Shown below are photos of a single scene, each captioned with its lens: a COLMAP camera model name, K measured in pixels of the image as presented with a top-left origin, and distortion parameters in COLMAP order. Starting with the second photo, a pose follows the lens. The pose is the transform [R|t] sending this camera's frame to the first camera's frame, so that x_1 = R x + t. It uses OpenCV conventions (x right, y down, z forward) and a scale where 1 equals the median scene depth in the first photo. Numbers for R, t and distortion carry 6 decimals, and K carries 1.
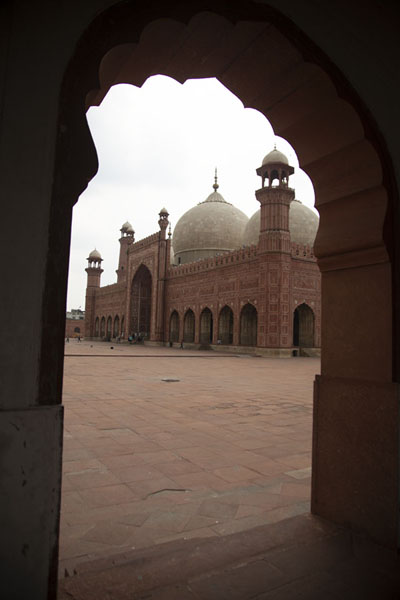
lens RADIAL K [[423.1, 0, 200.4], [0, 423.1, 298.8], [0, 0, 1]] dist [-0.055978, -0.000228]
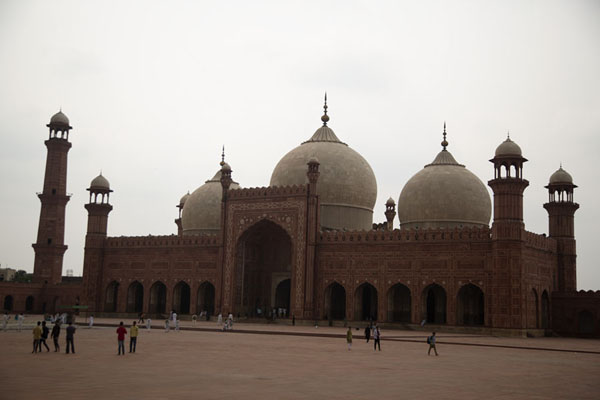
lens RADIAL K [[875.8, 0, 298.8], [0, 875.8, 201.9], [0, 0, 1]] dist [0.194353, 0.000000]
pose [[0.899192, 0.060363, 0.433370, -0.867606], [-0.048939, 0.998098, -0.037480, -0.062832], [-0.434808, 0.012493, 0.900437, -0.536713]]
